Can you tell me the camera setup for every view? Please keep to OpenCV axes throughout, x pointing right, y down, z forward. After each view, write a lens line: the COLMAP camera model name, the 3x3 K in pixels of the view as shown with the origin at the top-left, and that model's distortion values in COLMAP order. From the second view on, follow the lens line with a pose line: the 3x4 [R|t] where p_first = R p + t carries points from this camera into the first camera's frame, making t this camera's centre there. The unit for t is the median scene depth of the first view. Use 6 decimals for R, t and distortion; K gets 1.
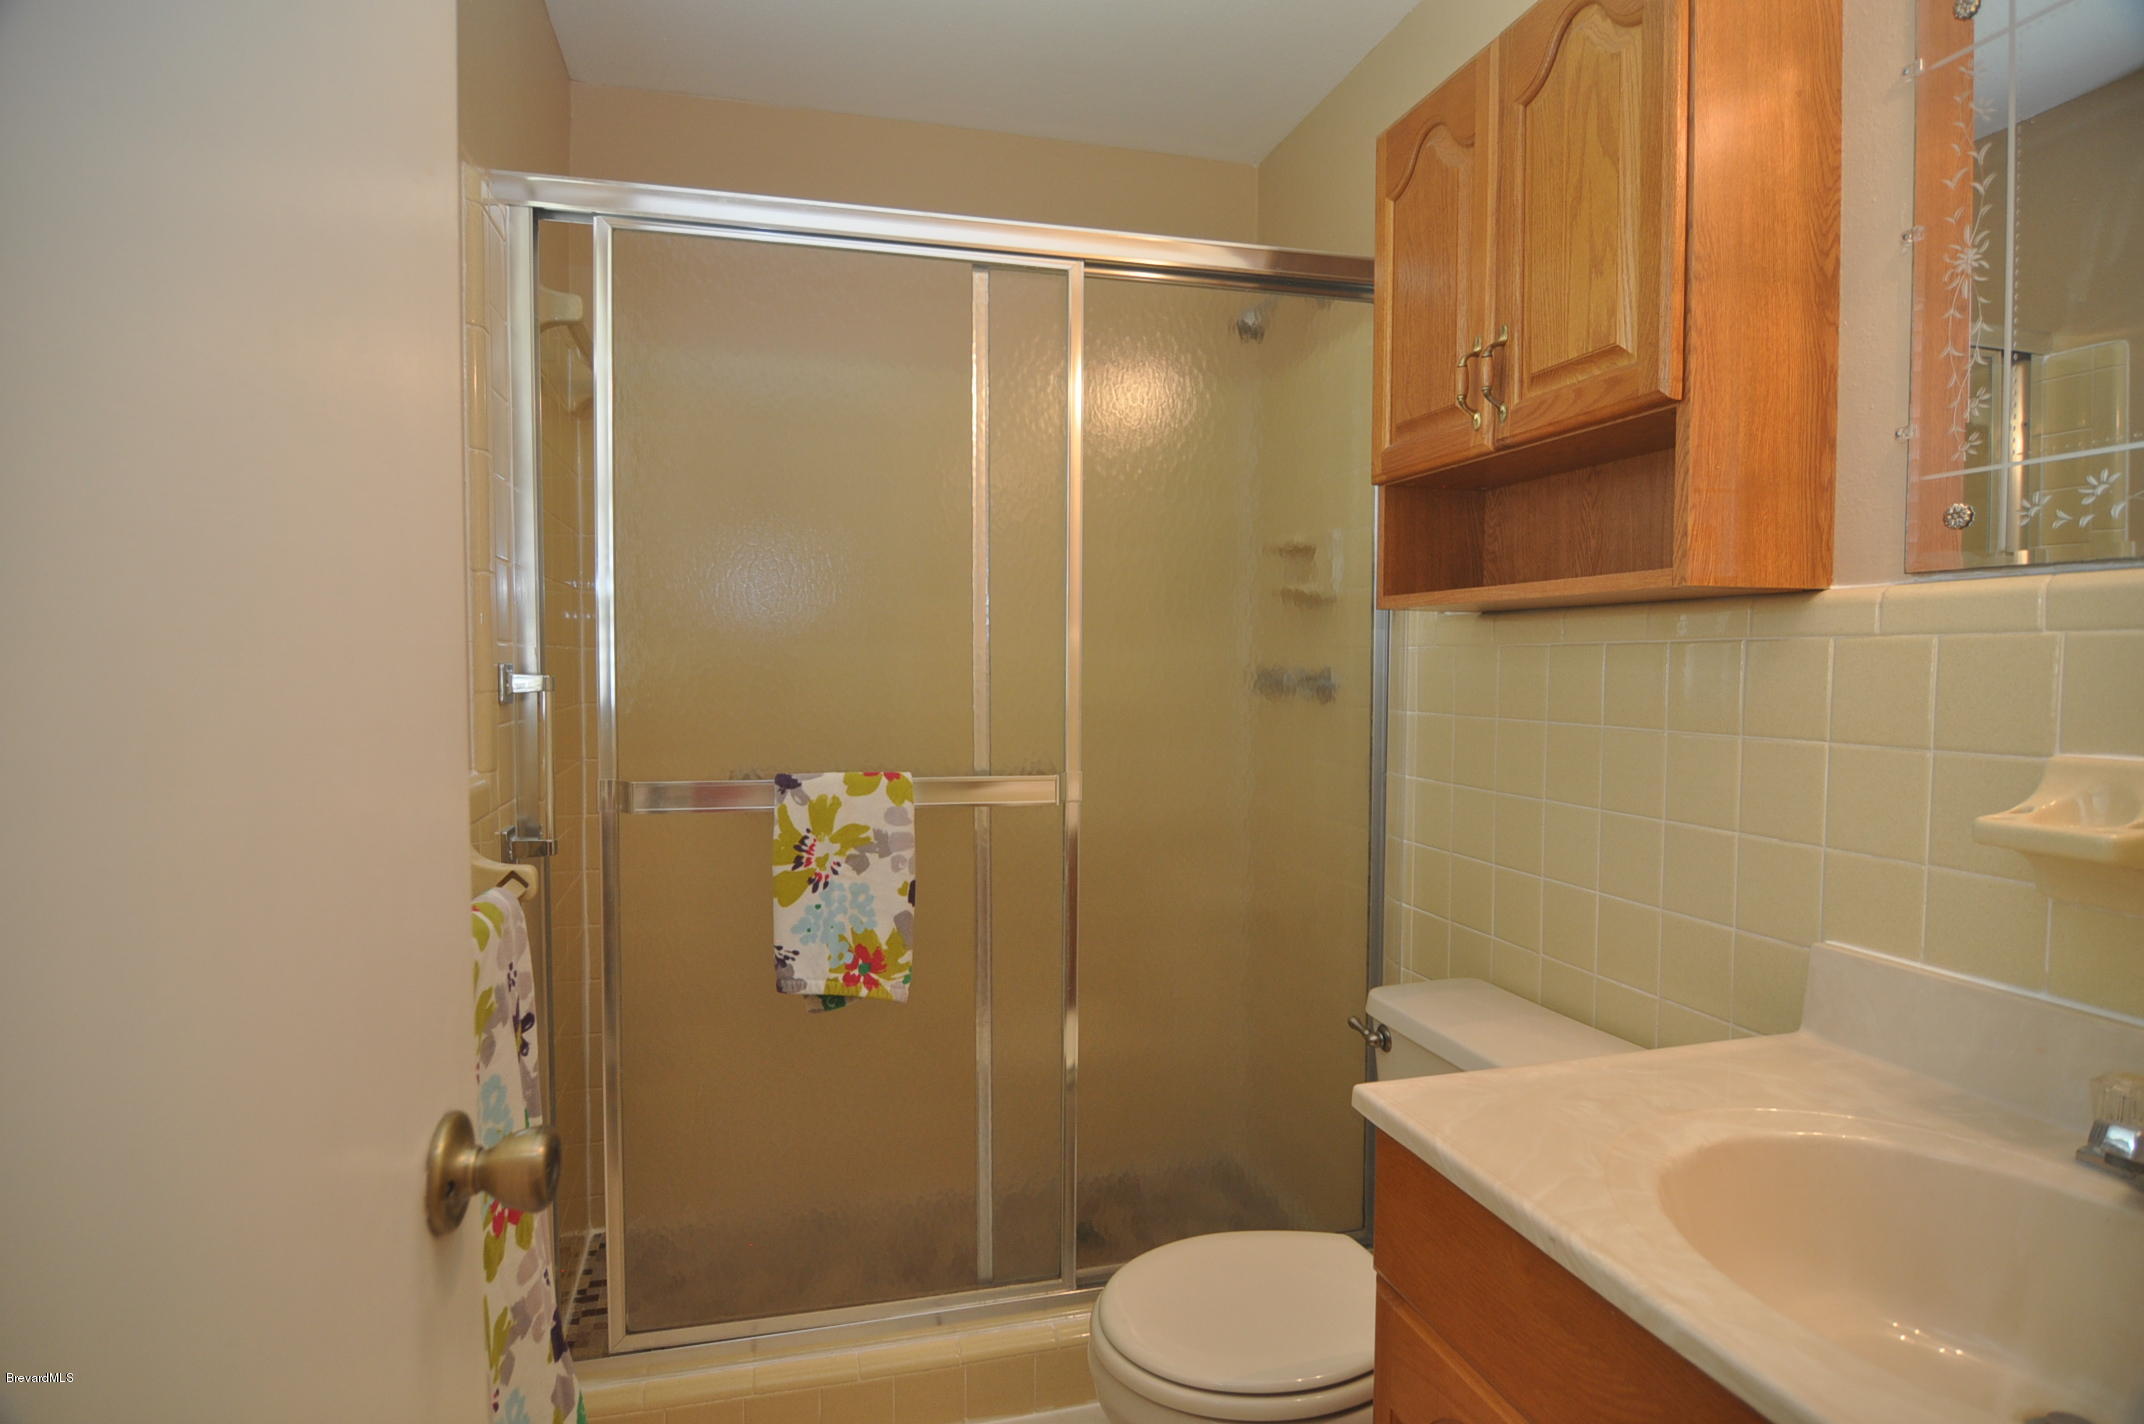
lens RADIAL K [[1148.9, 0, 1063.6], [0, 1148.9, 714.1], [0, 0, 1]] dist [-0.006576, -0.012503]
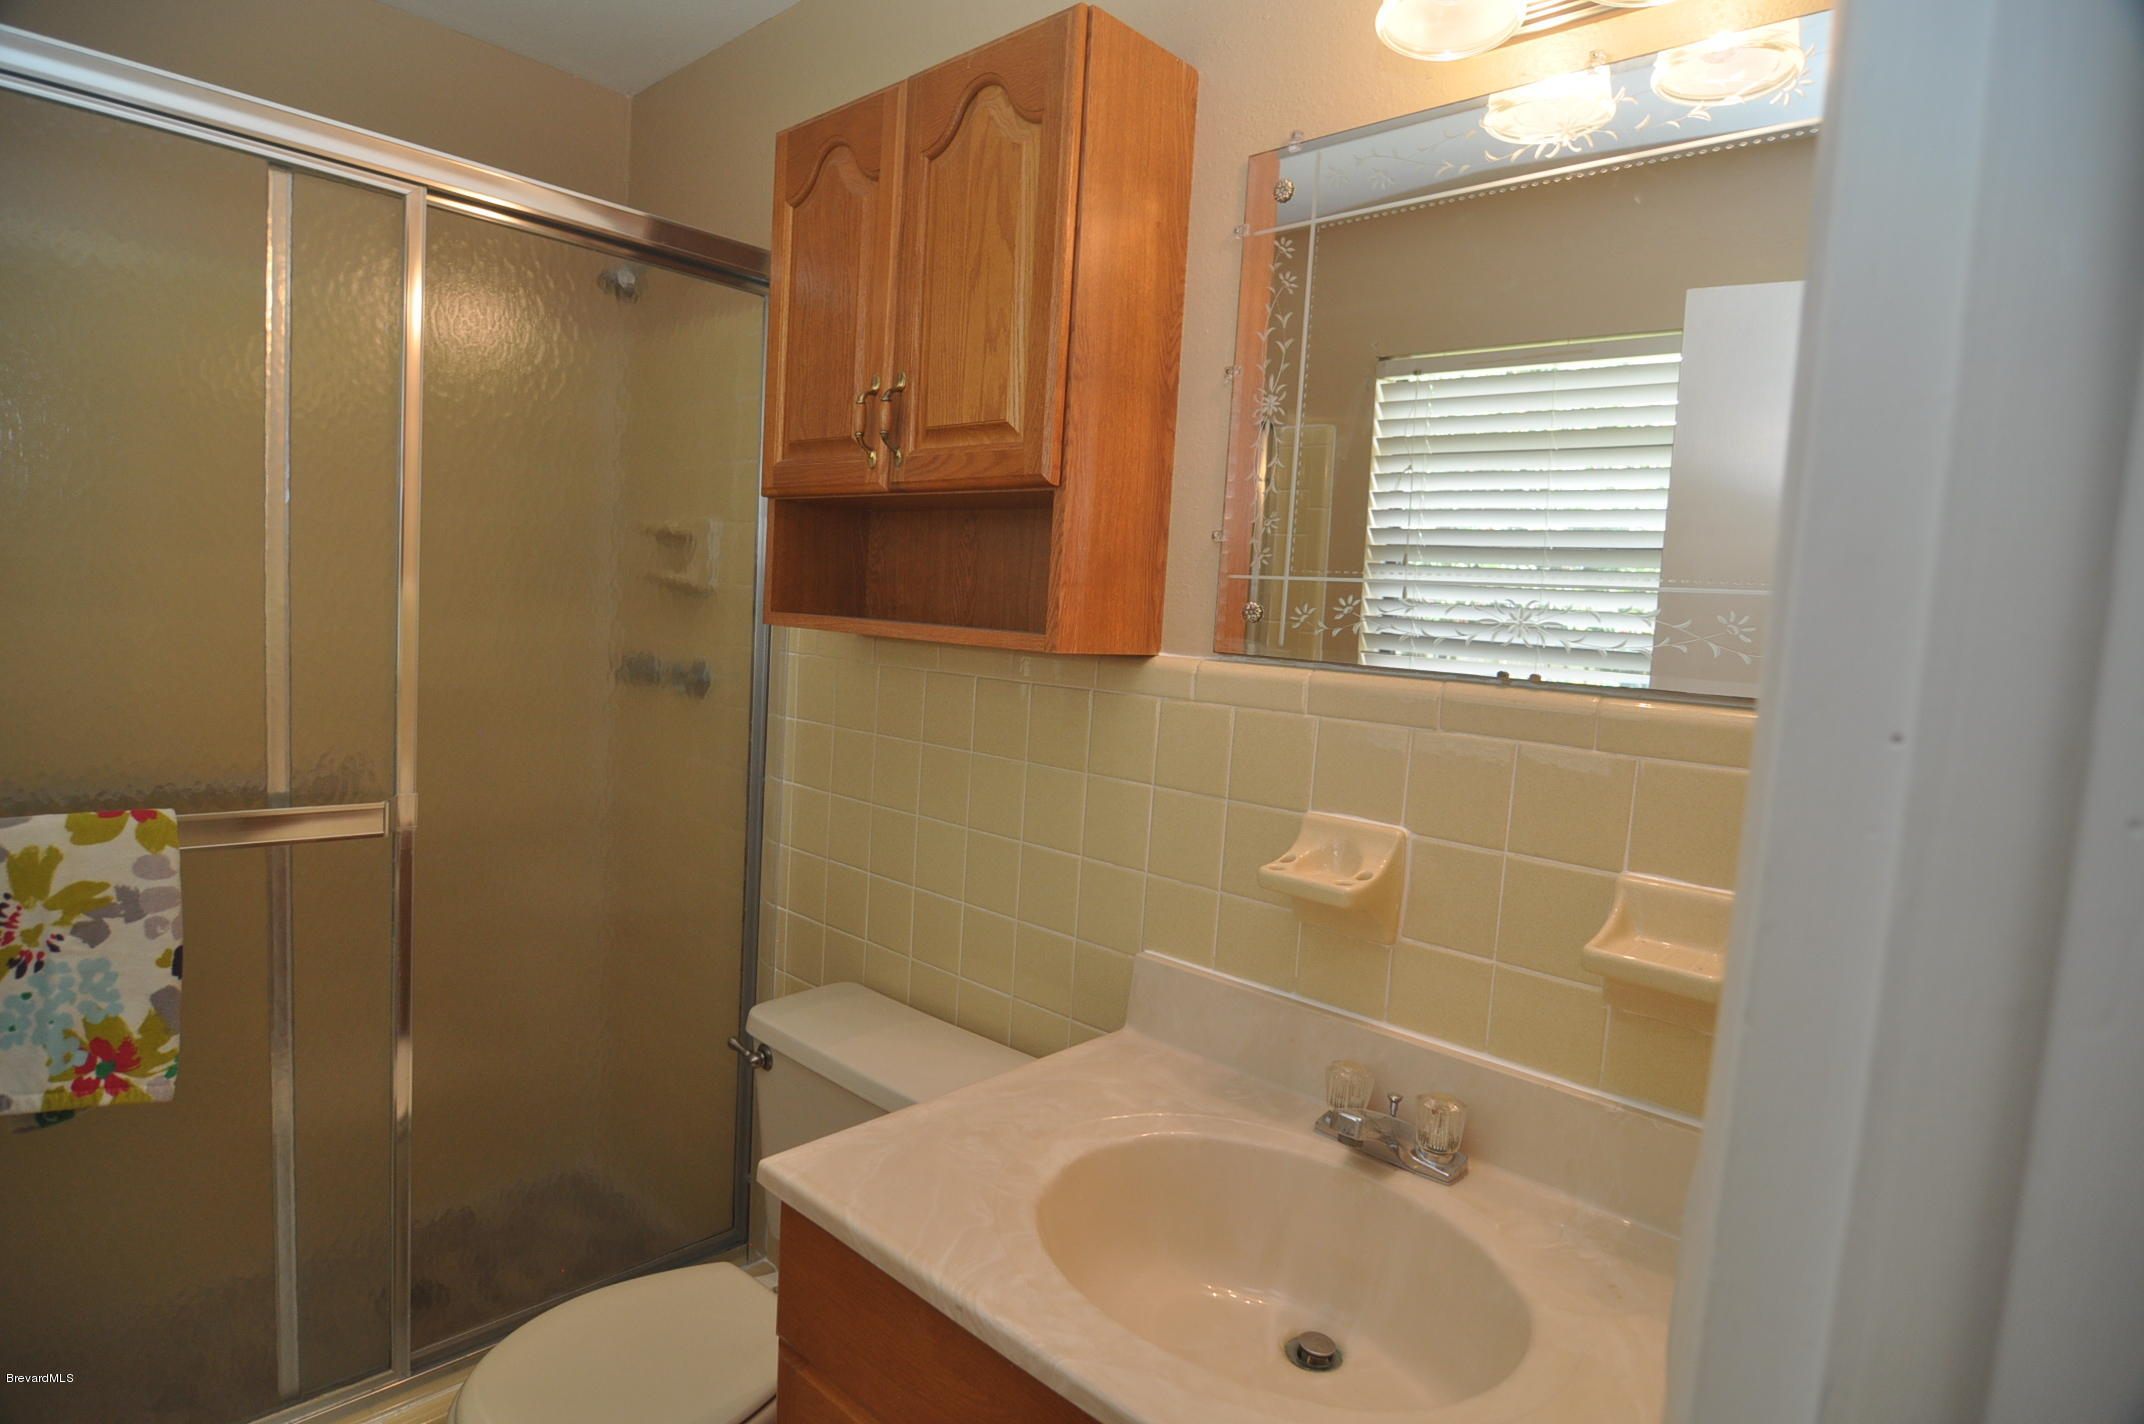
lens RADIAL K [[1148.9, 0, 1063.6], [0, 1148.9, 714.1], [0, 0, 1]] dist [-0.006576, -0.012503]
pose [[0.847383, 0.000892, 0.530982, -0.038570], [-0.034898, 0.997930, 0.054016, -0.094715], [-0.529834, -0.064302, 0.845660, 0.035455]]
